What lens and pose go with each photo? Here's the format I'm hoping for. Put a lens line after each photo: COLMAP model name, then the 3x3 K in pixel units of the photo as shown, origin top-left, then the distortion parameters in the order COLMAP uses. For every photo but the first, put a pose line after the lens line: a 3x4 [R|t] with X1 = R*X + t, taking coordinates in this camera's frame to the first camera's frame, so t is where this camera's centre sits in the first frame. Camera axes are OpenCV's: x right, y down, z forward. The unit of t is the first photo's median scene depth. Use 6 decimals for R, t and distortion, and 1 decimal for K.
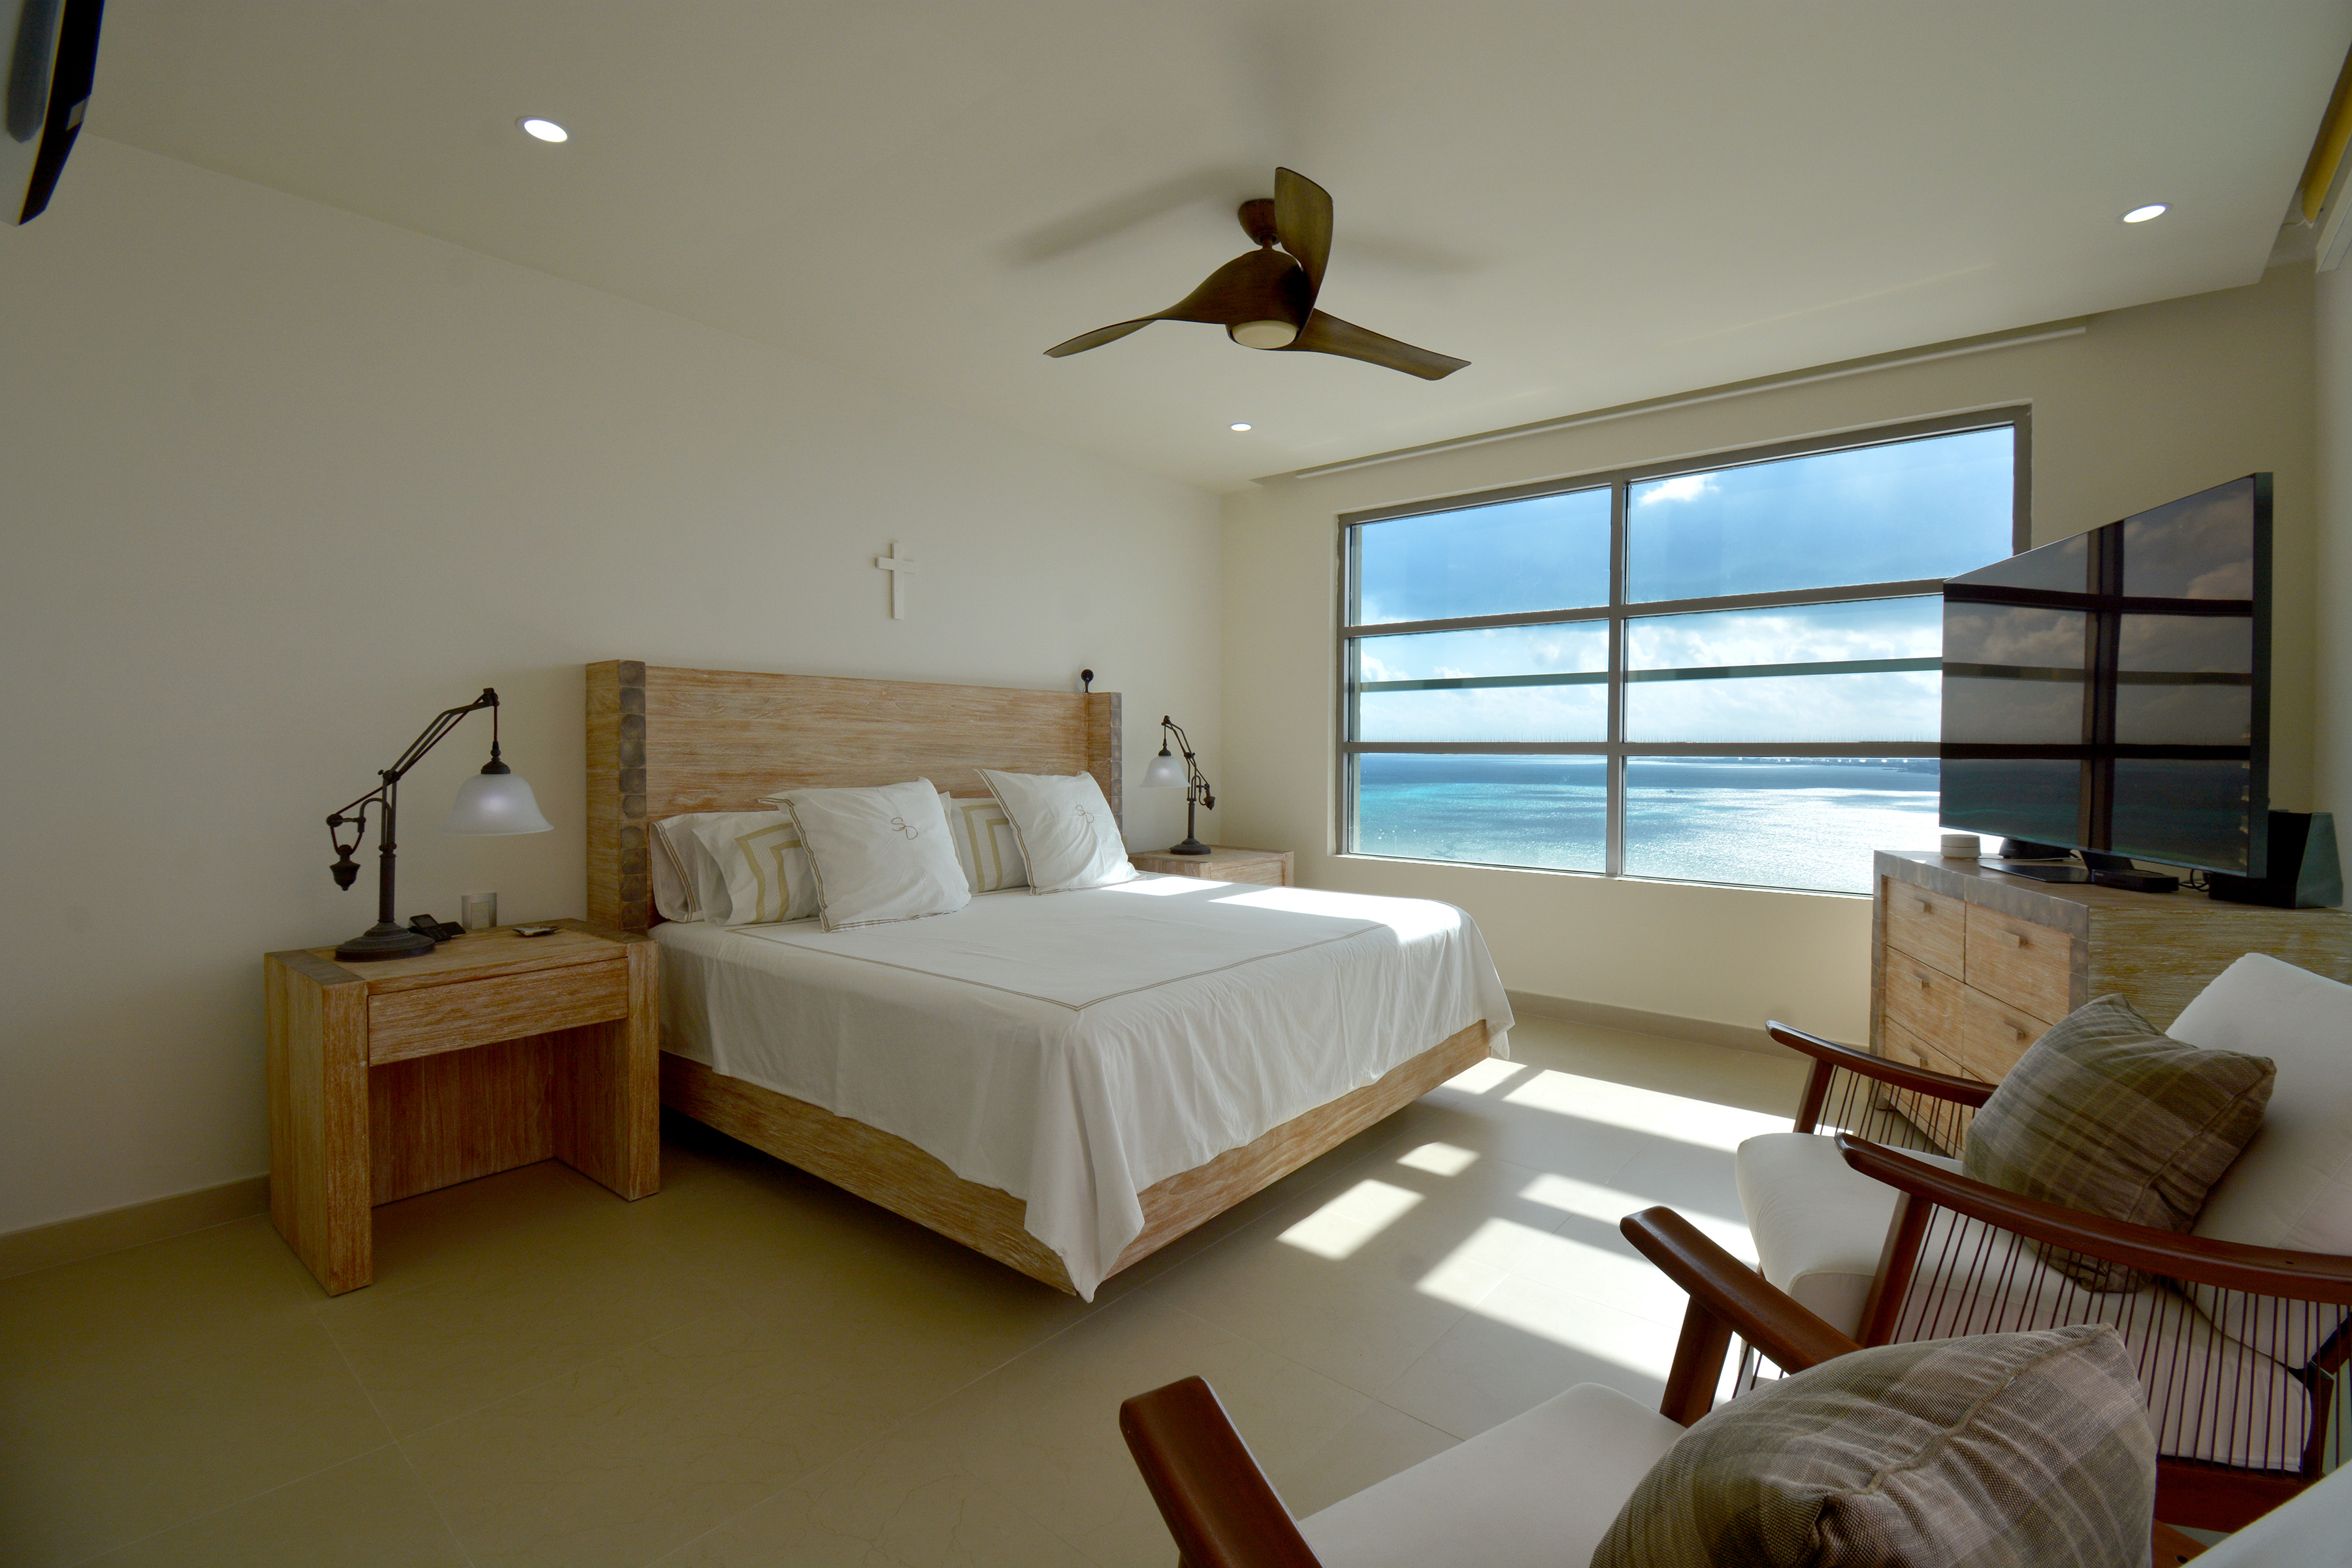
lens RADIAL K [[1033.7, 0, 1199.9], [0, 1033.7, 763.8], [0, 0, 1]] dist [0.019193, -0.025703]
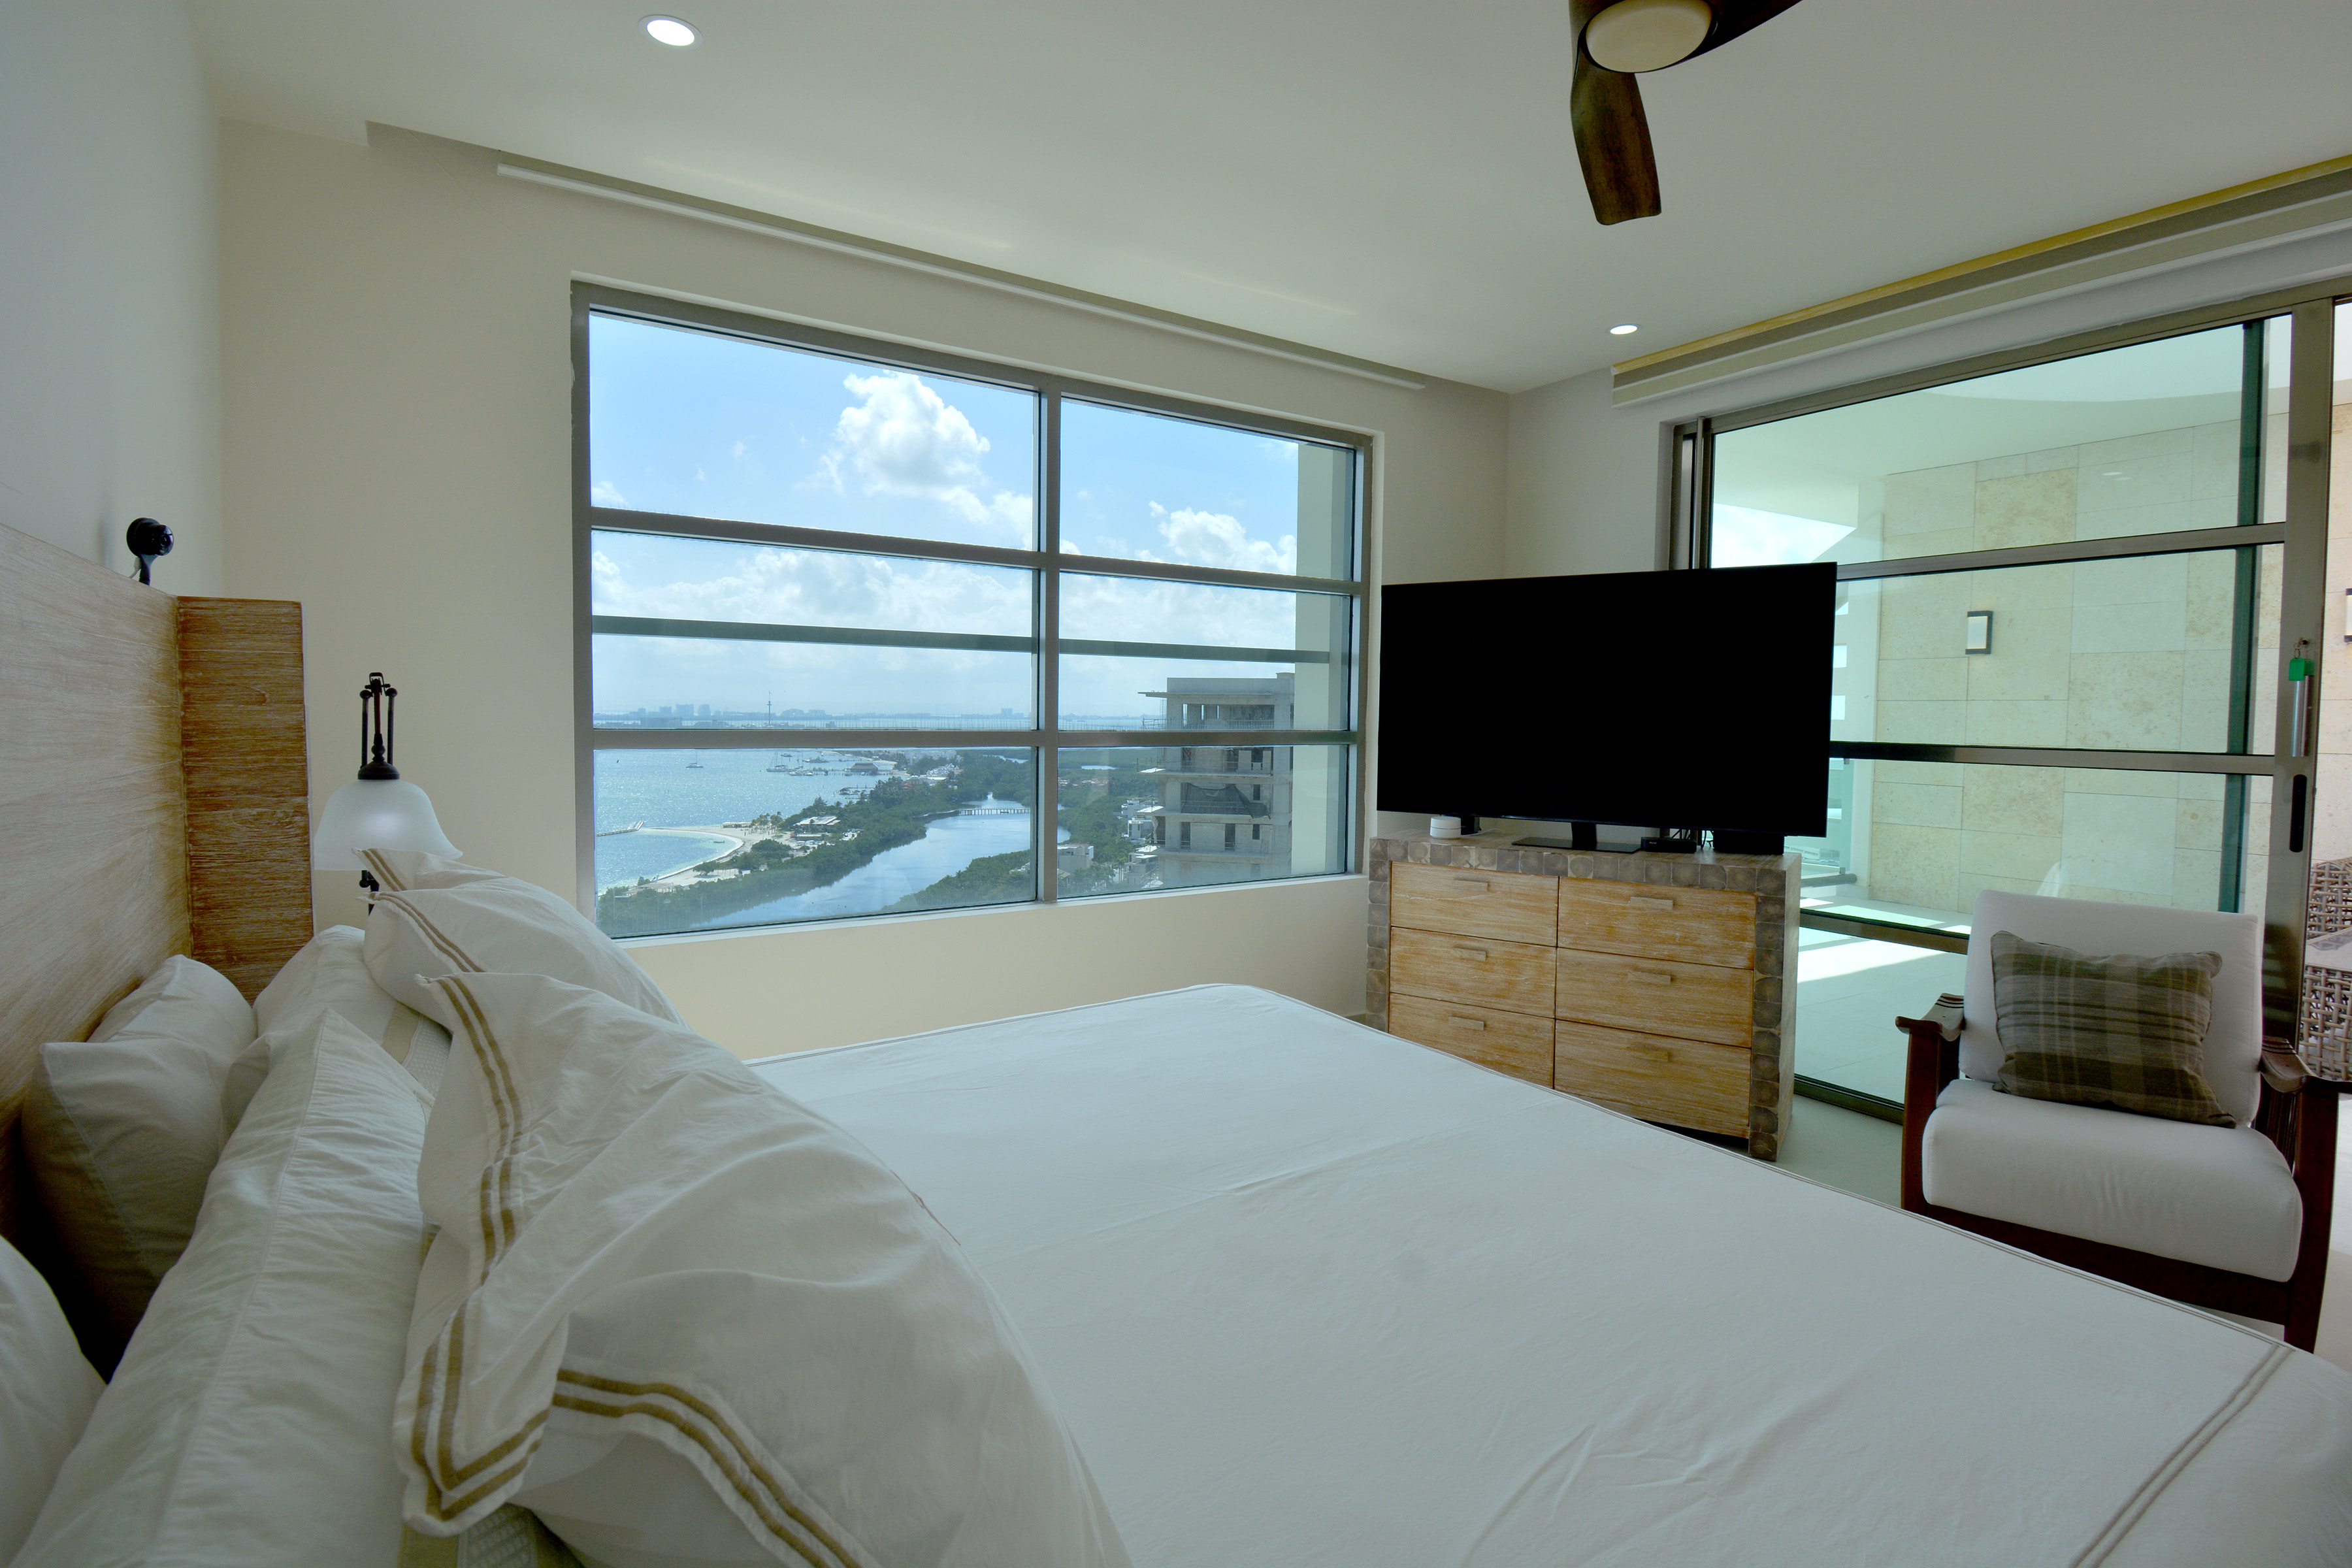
lens RADIAL K [[1127.3, 0, 1198.2], [0, 1127.3, 763.5], [0, 0, 1]] dist [-0.007453, -0.001321]
pose [[0.293308, -0.044802, 0.954968, -0.530464], [0.003894, 0.998949, 0.045669, -0.049086], [-0.956010, -0.009676, 0.293174, 0.931760]]
